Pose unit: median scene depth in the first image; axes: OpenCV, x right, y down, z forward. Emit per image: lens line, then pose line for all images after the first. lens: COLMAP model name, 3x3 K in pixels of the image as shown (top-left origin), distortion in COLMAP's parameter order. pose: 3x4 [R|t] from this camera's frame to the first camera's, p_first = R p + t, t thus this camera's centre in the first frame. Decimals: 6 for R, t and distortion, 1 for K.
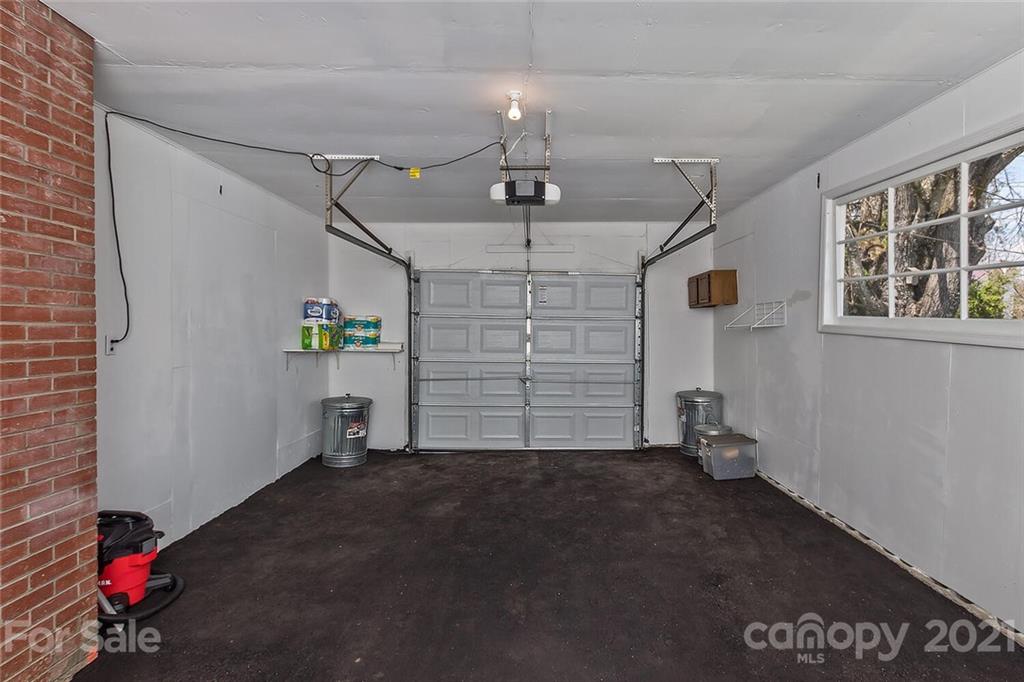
lens RADIAL K [[483.3, 0, 511.0], [0, 483.3, 330.6], [0, 0, 1]] dist [0.001176, 0.000124]
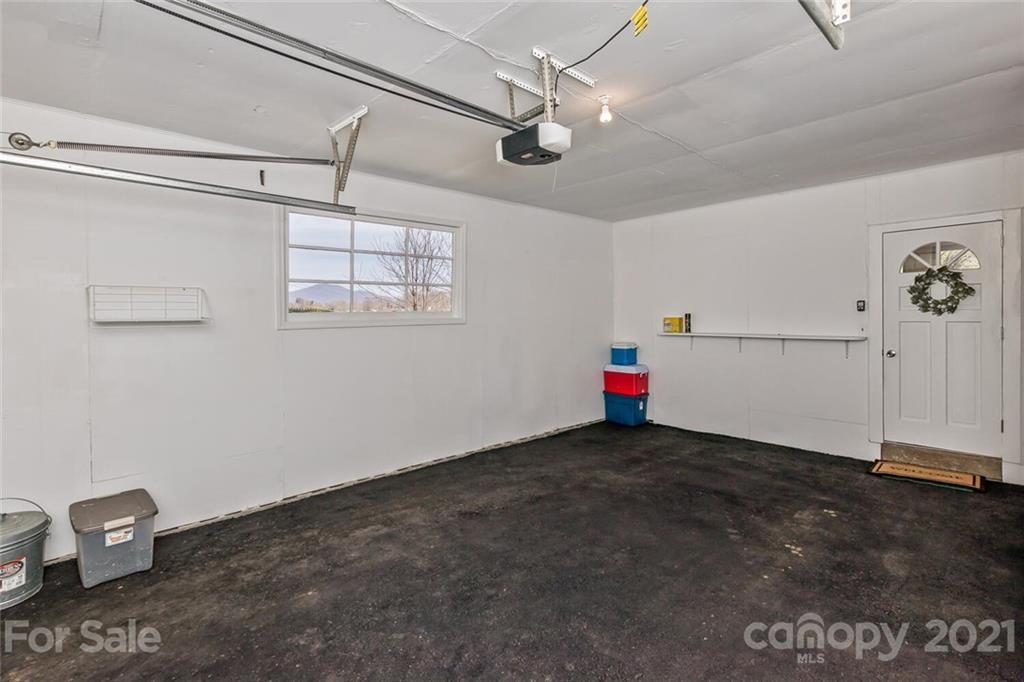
lens RADIAL K [[483.3, 0, 511.0], [0, 483.3, 330.6], [0, 0, 1]] dist [0.001176, 0.000124]
pose [[-0.703426, -0.007589, 0.710728, -0.466814], [0.019590, 0.999356, 0.030060, -0.011955], [-0.710499, 0.035068, -0.702824, 1.472446]]
